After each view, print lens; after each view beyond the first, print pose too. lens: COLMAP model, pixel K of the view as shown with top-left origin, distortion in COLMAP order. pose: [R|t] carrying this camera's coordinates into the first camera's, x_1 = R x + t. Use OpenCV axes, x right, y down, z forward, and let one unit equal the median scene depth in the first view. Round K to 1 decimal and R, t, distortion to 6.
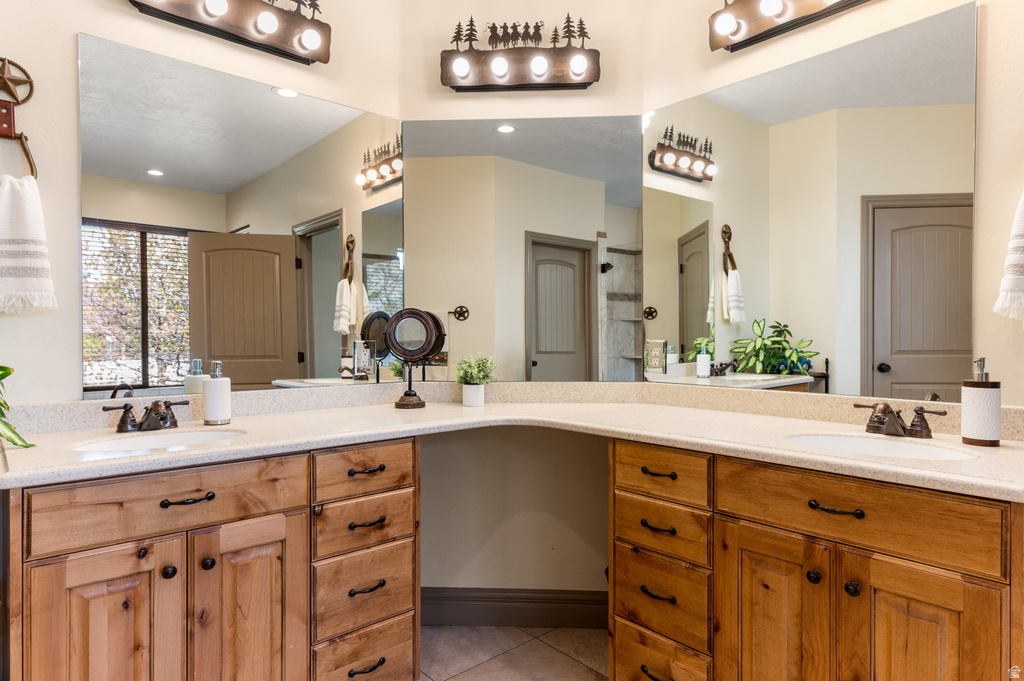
lens RADIAL K [[602.1, 0, 511.9], [0, 602.1, 338.9], [0, 0, 1]] dist [0.014871, -0.000204]
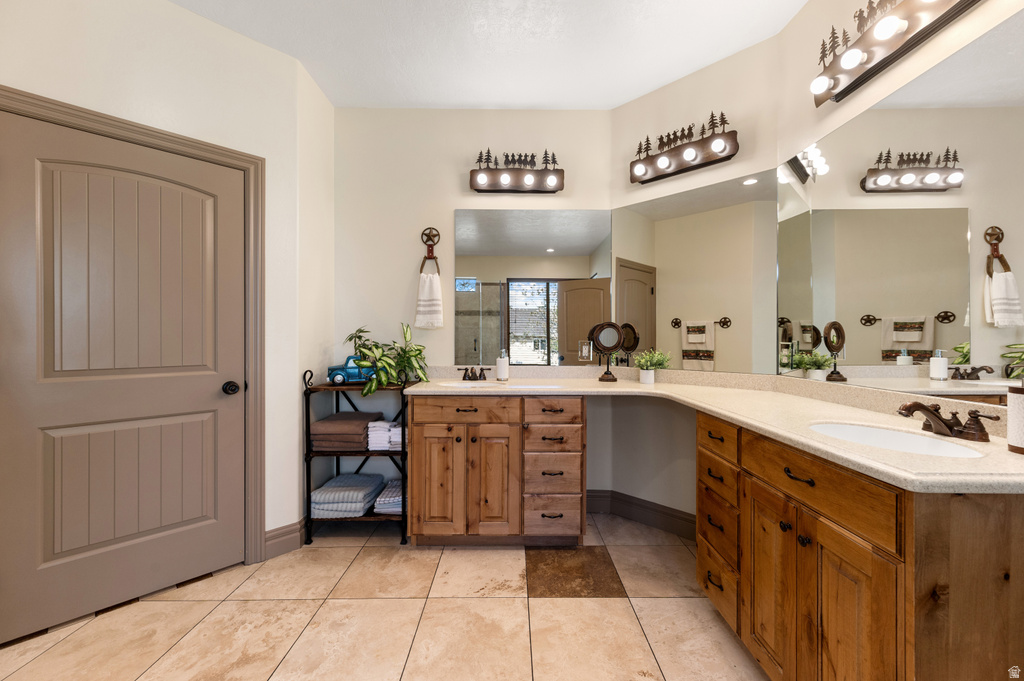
lens RADIAL K [[407.0, 0, 512.4], [0, 407.0, 336.1], [0, 0, 1]] dist [0.005870, -0.000979]
pose [[0.748667, -0.000024, -0.662946, 0.493675], [-0.007229, 0.999940, -0.008200, -0.000774], [0.662907, 0.010931, 0.748622, -0.028820]]
